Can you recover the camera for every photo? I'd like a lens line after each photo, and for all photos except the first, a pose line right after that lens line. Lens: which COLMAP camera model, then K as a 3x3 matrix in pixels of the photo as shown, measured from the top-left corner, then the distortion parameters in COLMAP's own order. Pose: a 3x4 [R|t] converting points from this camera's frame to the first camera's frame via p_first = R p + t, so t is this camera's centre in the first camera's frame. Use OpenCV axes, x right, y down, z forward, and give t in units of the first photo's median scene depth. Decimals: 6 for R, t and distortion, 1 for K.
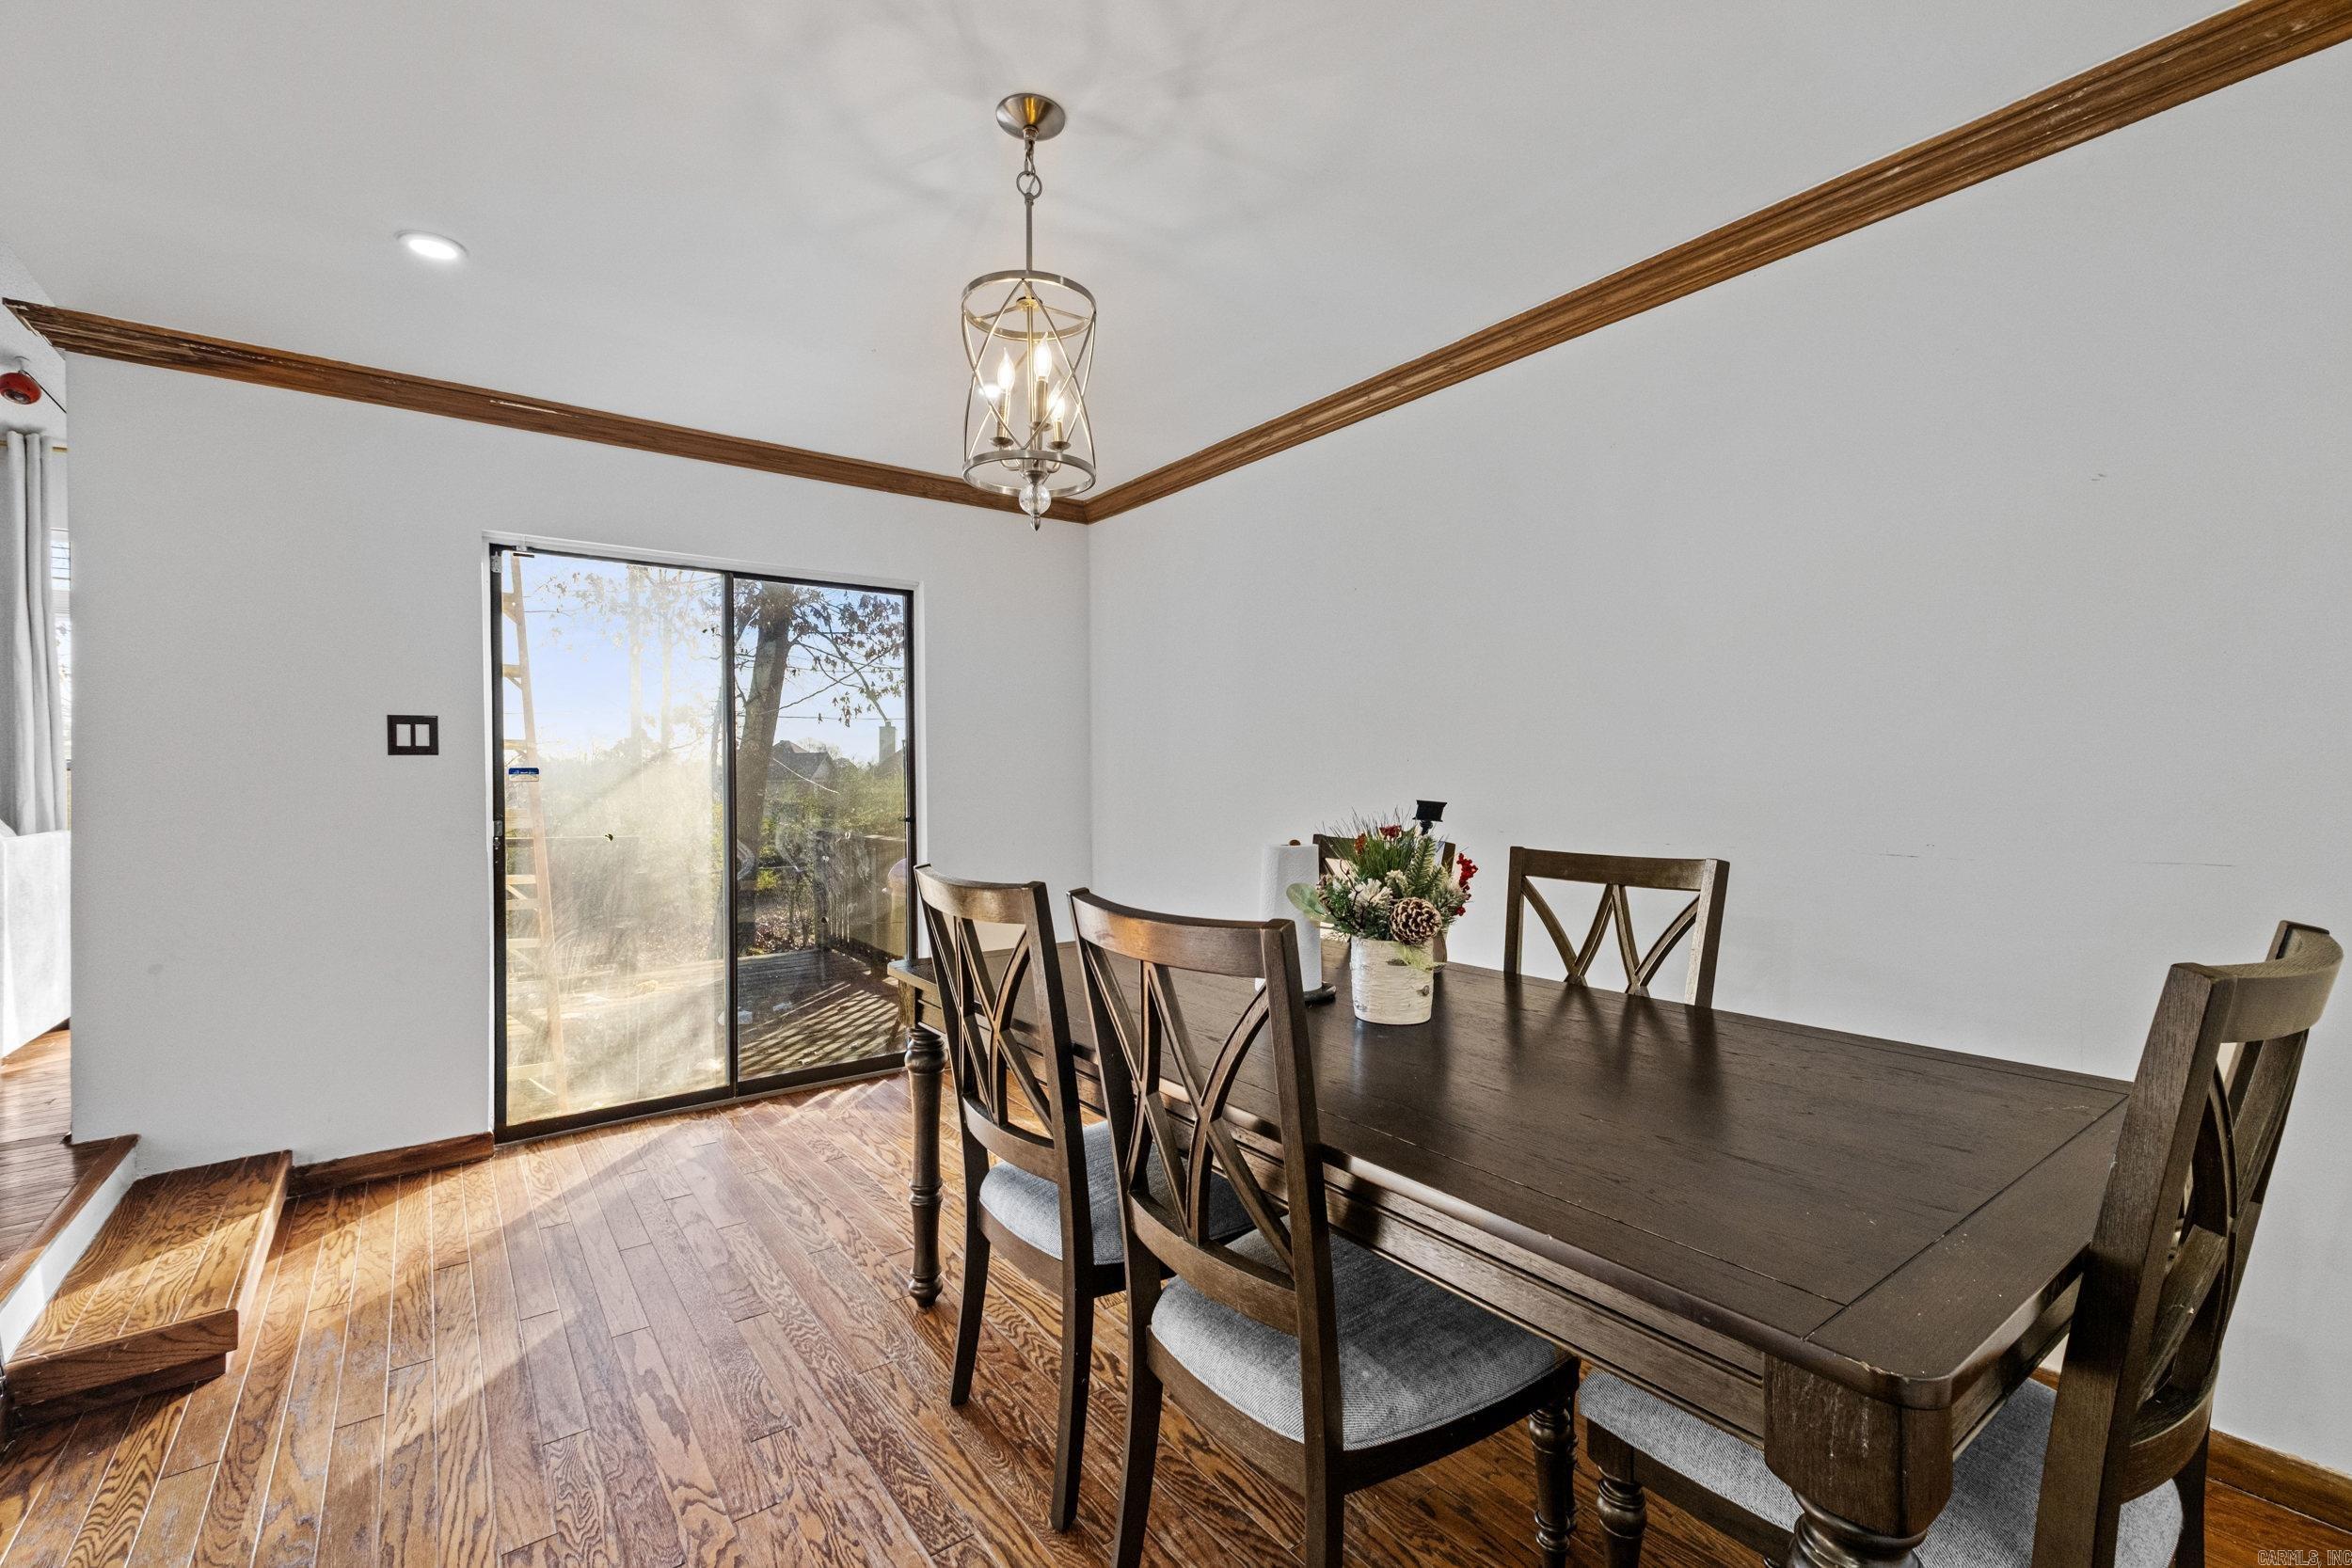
lens RADIAL K [[1018.6, 0, 1162.2], [0, 1018.6, 784.0], [0, 0, 1]] dist [0.001733, 0.000459]
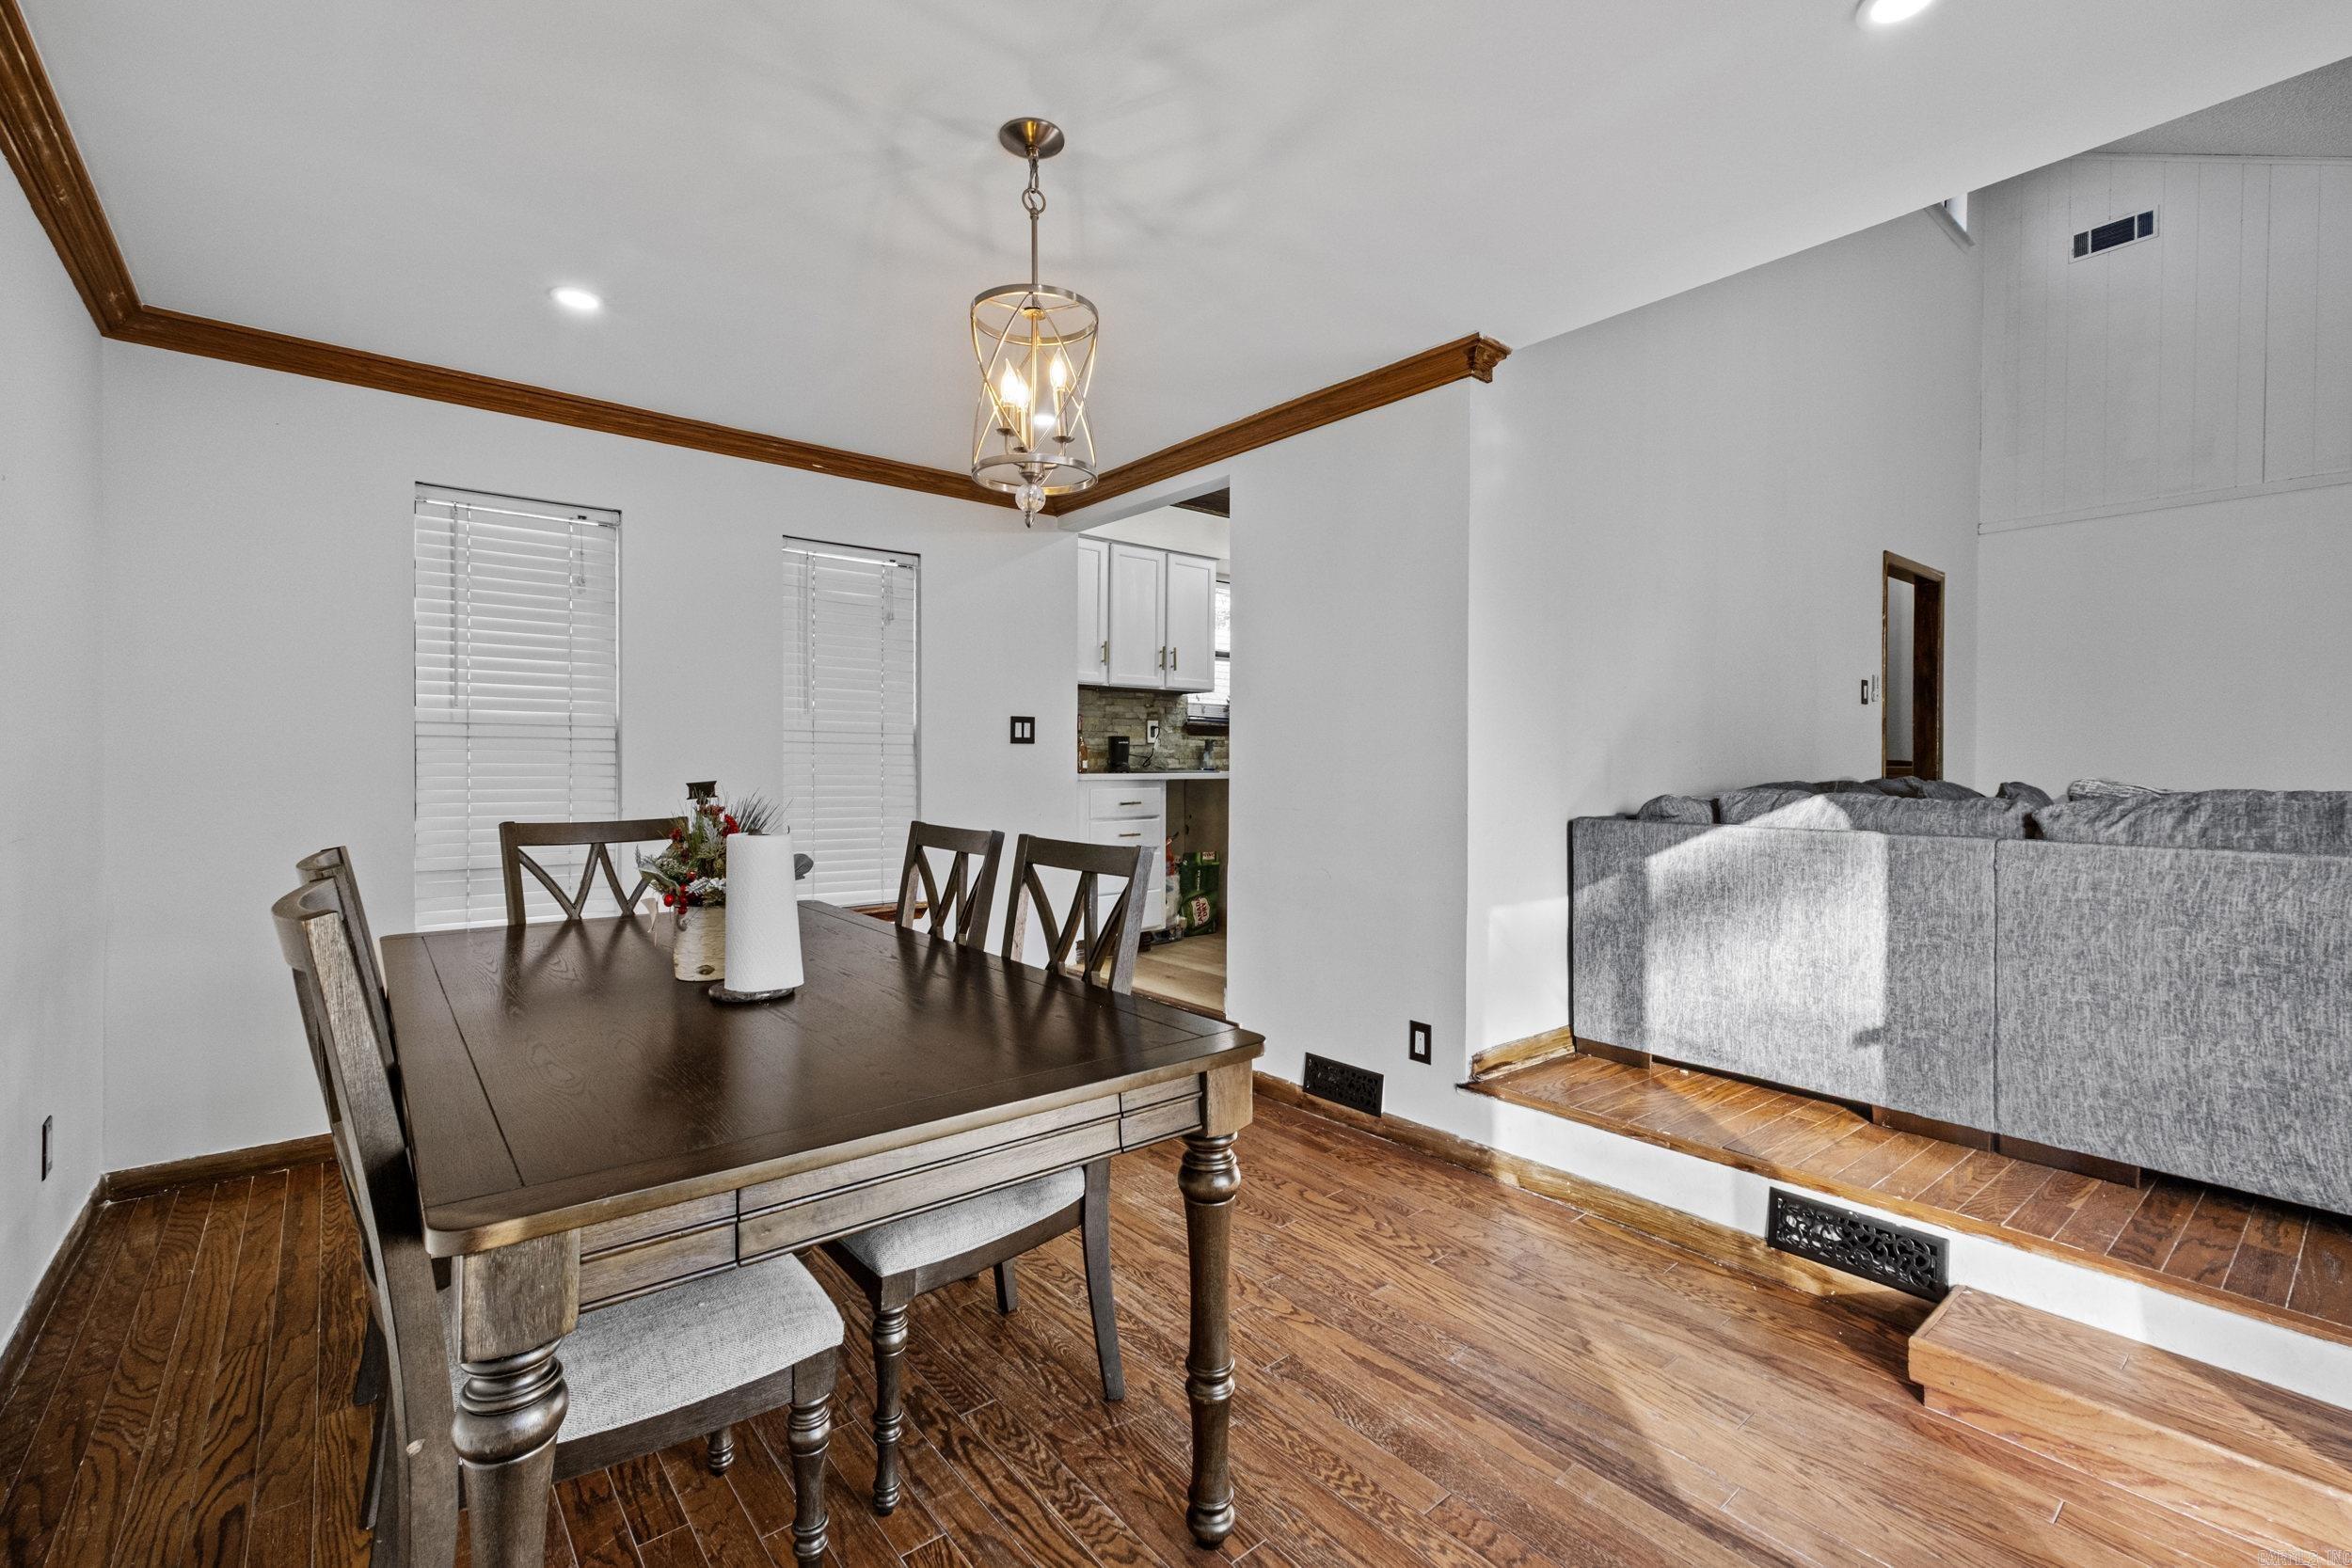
lens RADIAL K [[1018.6, 0, 1162.2], [0, 1018.6, 784.0], [0, 0, 1]] dist [0.001733, 0.000459]
pose [[-0.998695, -0.000071, -0.051077, -0.208819], [-0.001805, 0.999423, 0.033907, -0.013336], [0.051045, 0.033955, -0.998119, 2.090251]]
